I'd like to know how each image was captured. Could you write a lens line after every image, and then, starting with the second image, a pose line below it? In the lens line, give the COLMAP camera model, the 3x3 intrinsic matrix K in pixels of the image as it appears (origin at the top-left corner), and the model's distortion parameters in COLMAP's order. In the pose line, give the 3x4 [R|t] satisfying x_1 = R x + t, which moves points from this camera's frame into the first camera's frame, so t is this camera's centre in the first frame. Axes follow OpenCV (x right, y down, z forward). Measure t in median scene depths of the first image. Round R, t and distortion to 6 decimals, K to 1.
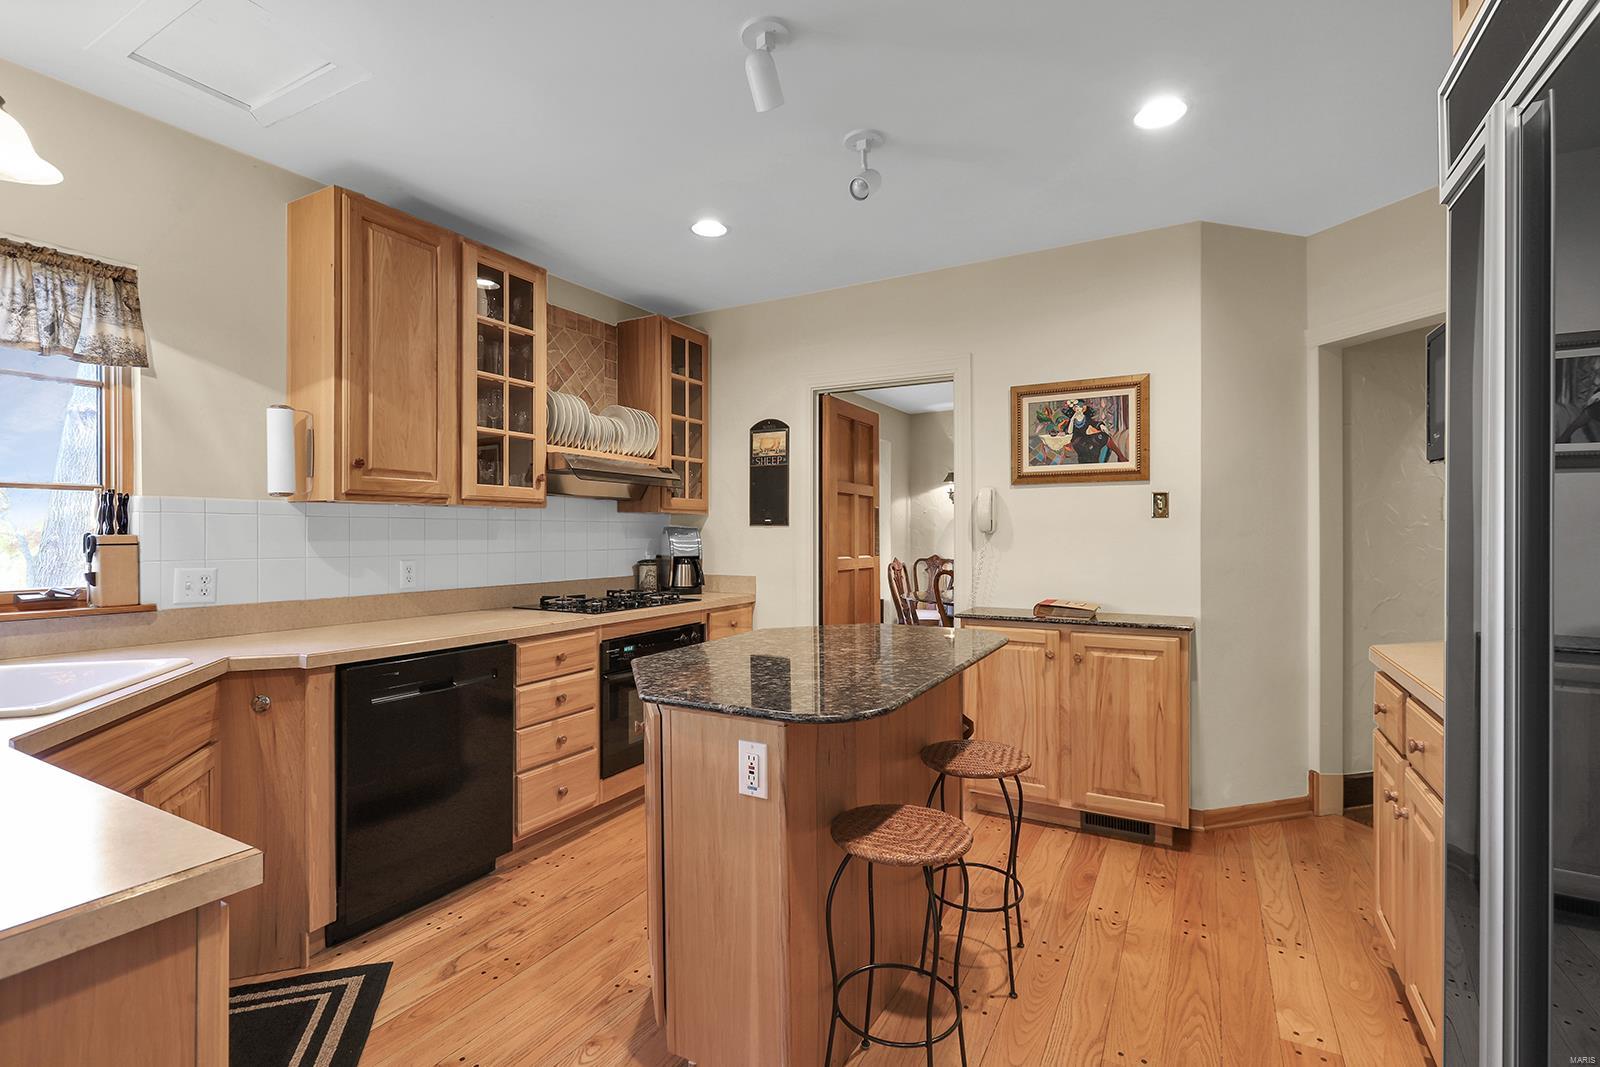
lens RADIAL K [[735.3, 0, 802.8], [0, 735.3, 534.0], [0, 0, 1]] dist [0.010705, 0.000623]
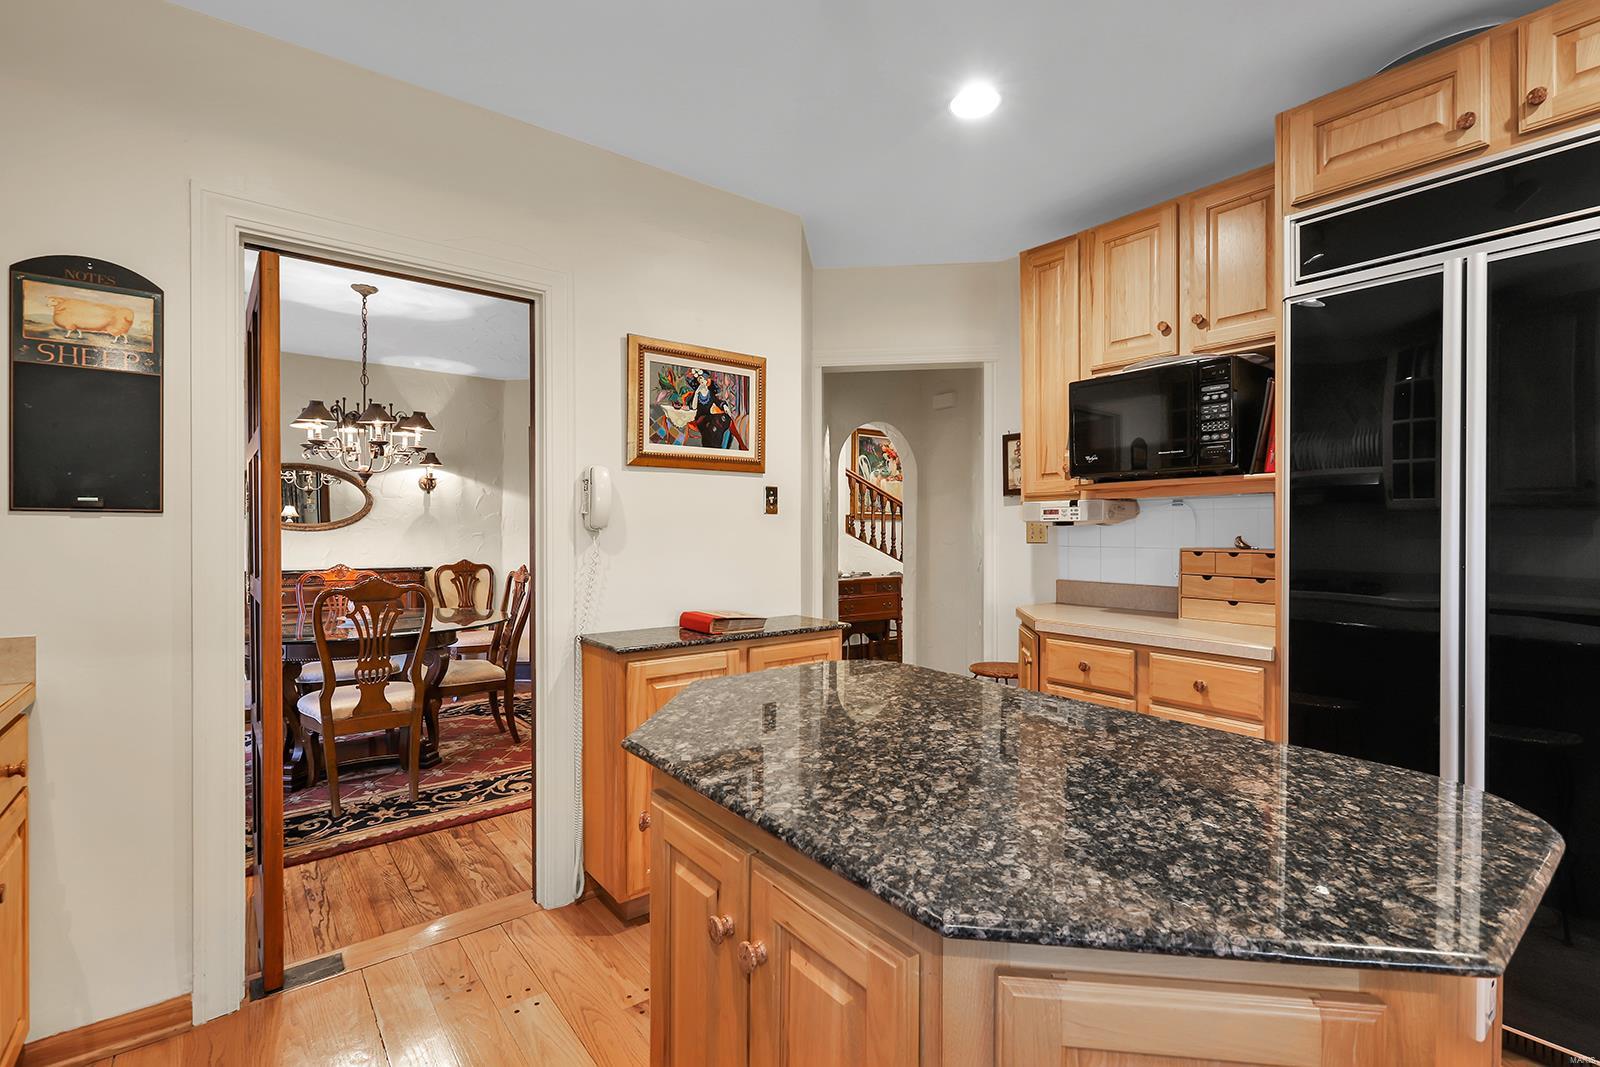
lens RADIAL K [[735.3, 0, 806.2], [0, 735.3, 531.5], [0, 0, 1]] dist [0.010705, 0.000623]
pose [[0.386162, -0.001620, 0.922429, -0.349227], [-0.000069, 0.999998, 0.001785, -0.001103], [-0.922431, -0.000752, 0.386161, 0.569350]]
